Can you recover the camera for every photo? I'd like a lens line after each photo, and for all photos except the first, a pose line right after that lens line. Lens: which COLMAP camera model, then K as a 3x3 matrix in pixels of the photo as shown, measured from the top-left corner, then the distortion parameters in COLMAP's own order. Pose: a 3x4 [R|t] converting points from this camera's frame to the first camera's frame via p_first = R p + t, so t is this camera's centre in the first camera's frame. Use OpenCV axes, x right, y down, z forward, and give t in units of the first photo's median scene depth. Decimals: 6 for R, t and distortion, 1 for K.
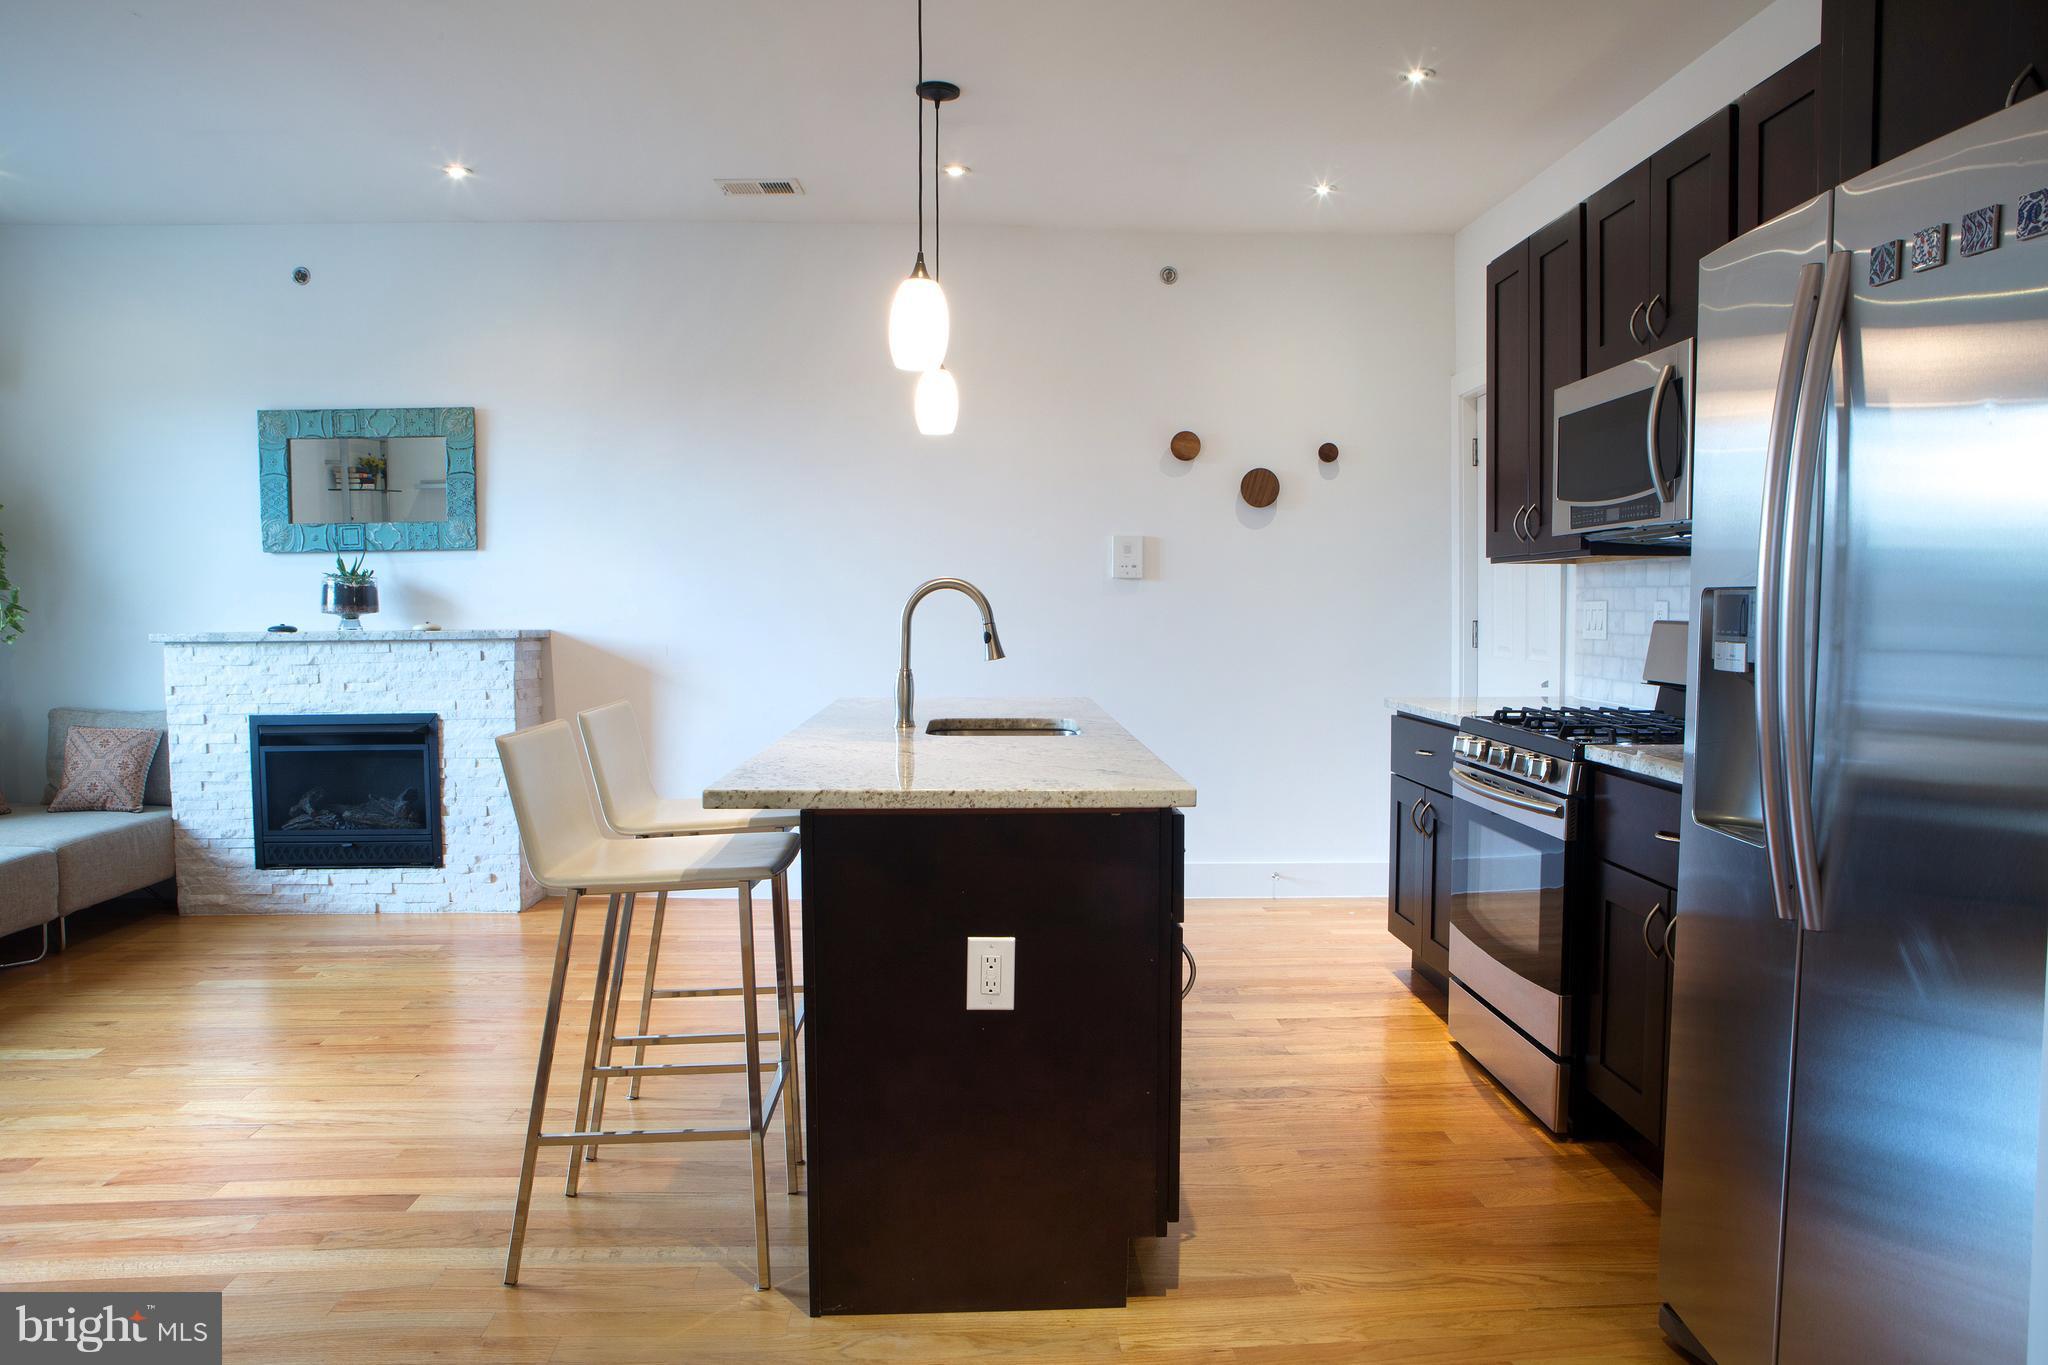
lens RADIAL K [[1404.8, 0, 1047.0], [0, 1404.8, 686.0], [0, 0, 1]] dist [-0.110632, 0.076577]
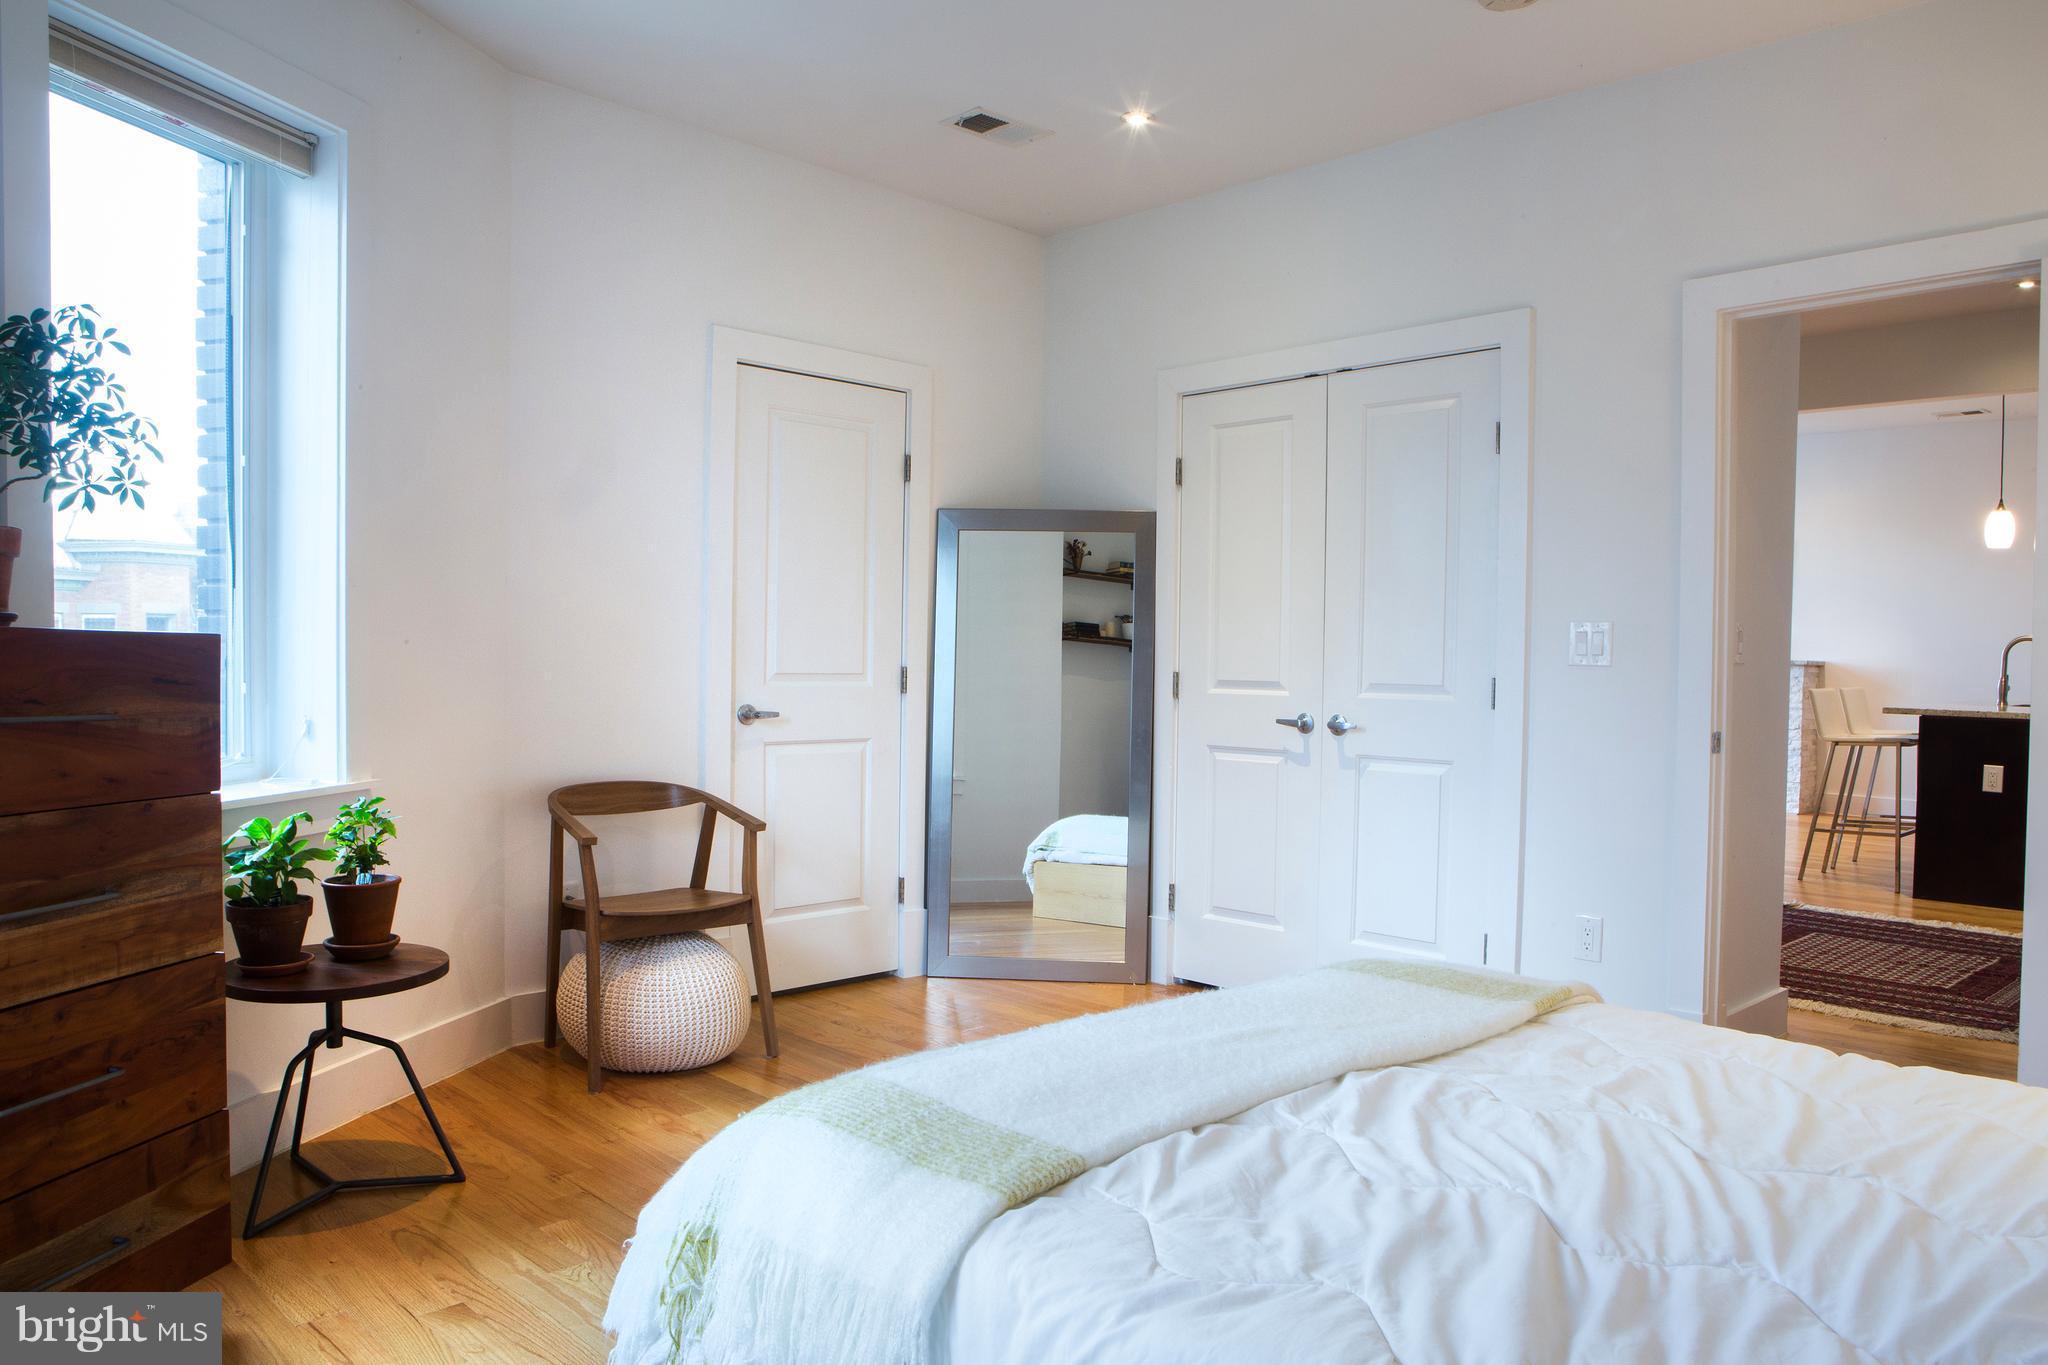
lens RADIAL K [[1454.8, 0, 1024.0], [0, 1454.8, 682.5], [0, 0, 1]] dist [-0.107144, 0.088690]
pose [[0.658730, 0.030016, -0.751780, 0.353350], [-0.058137, 0.998247, -0.011085, 0.070535], [0.750130, 0.051008, 0.659320, -1.026882]]
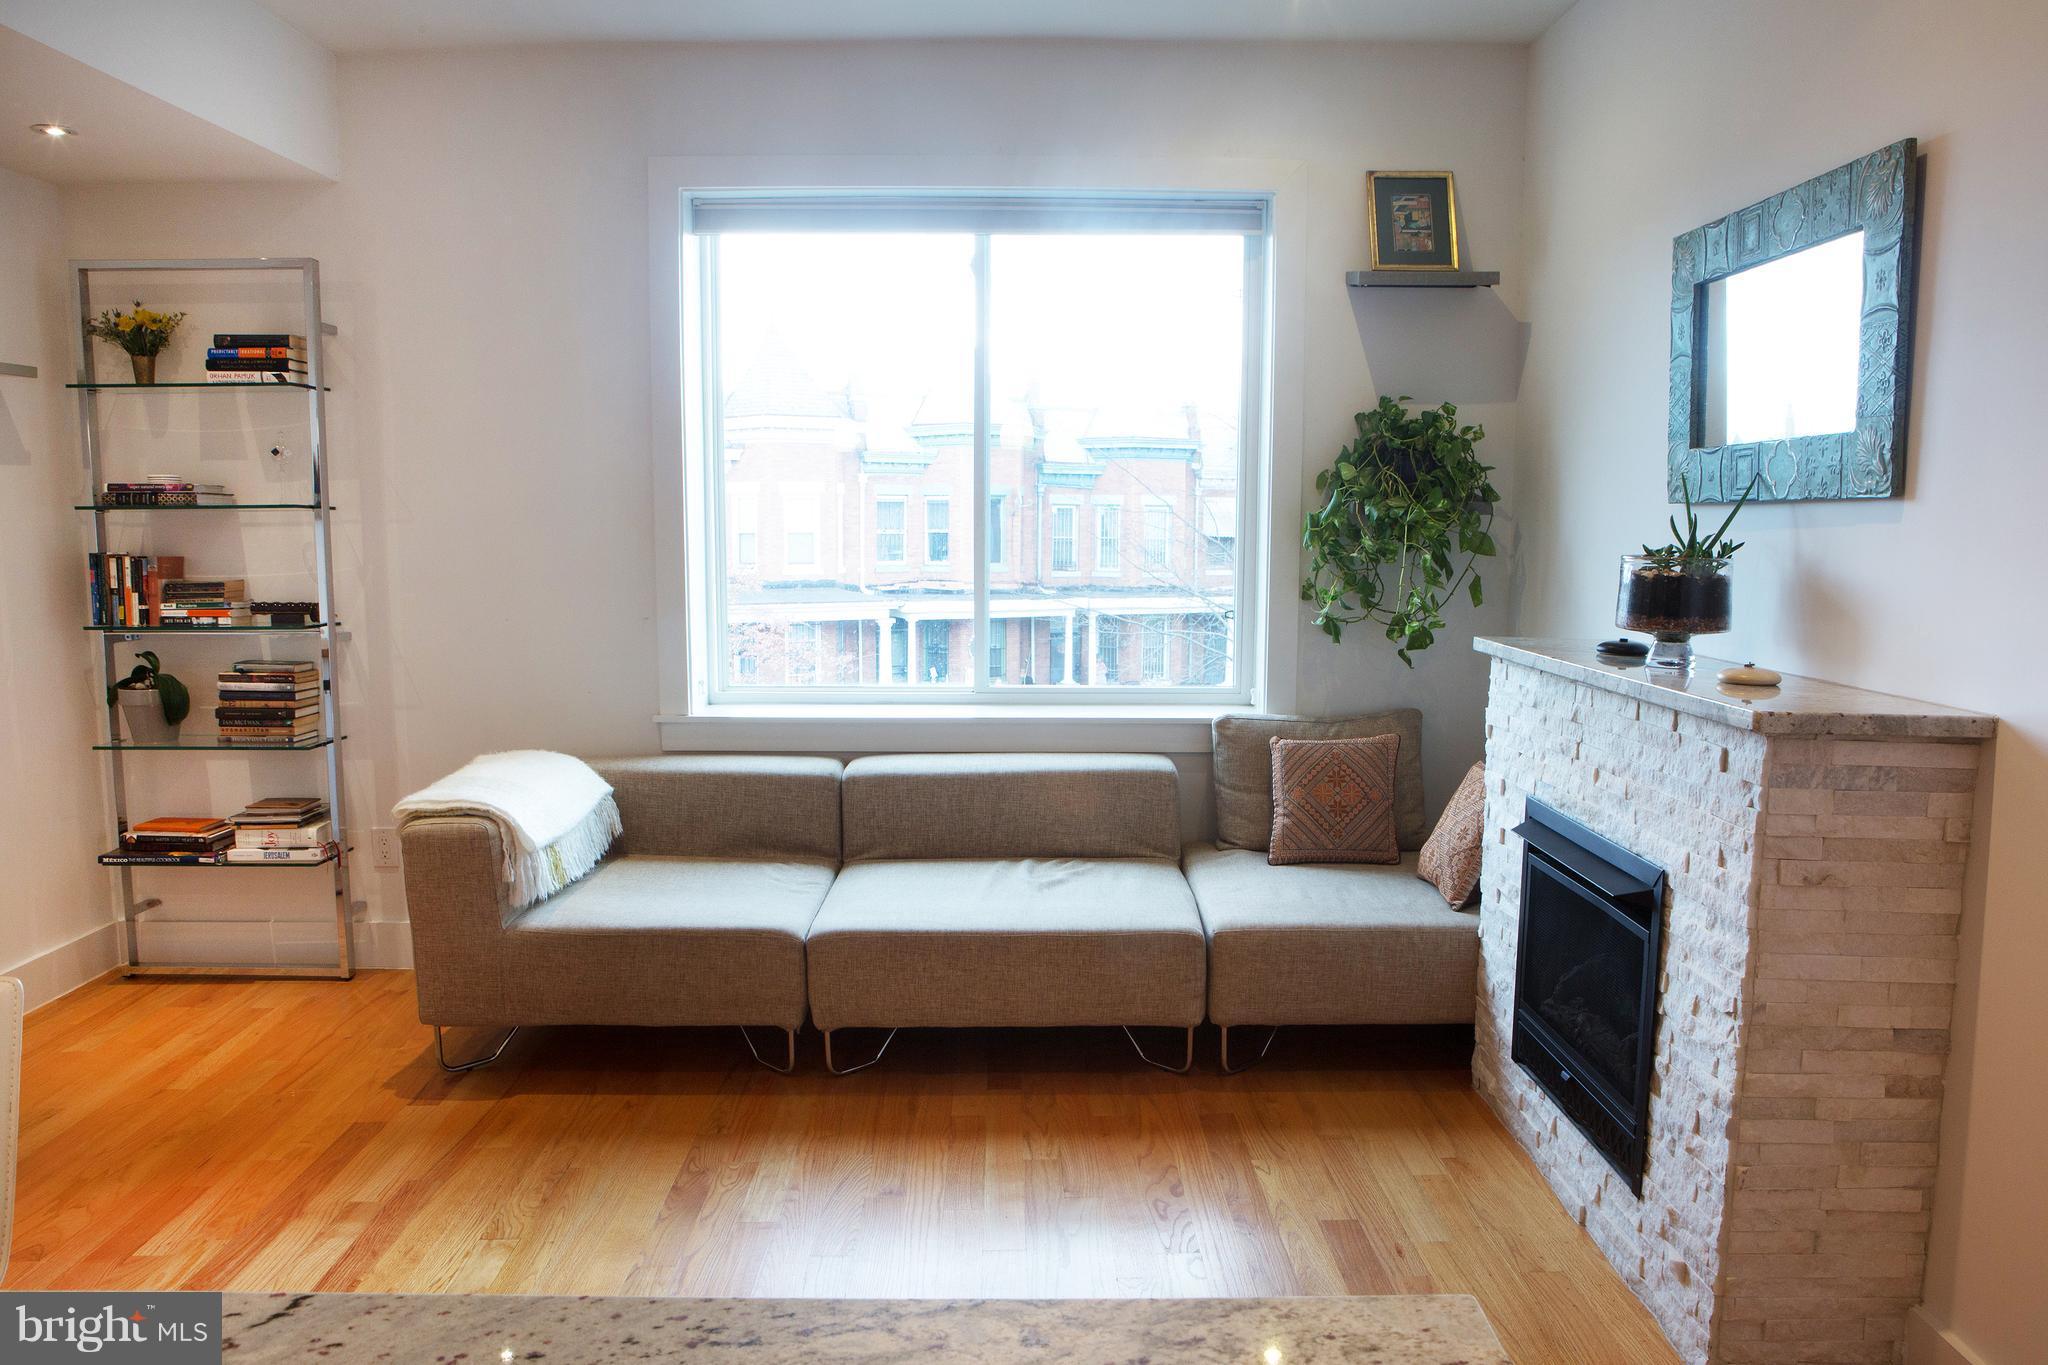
lens RADIAL K [[1528.6, 0, 1038.6], [0, 1528.6, 724.8], [0, 0, 1]] dist [-0.115735, 0.112644]
pose [[-0.038063, 0.139394, -0.989505, 0.038366], [-0.067016, 0.987637, 0.141709, -0.081780], [0.997026, 0.071706, -0.028251, 0.808336]]
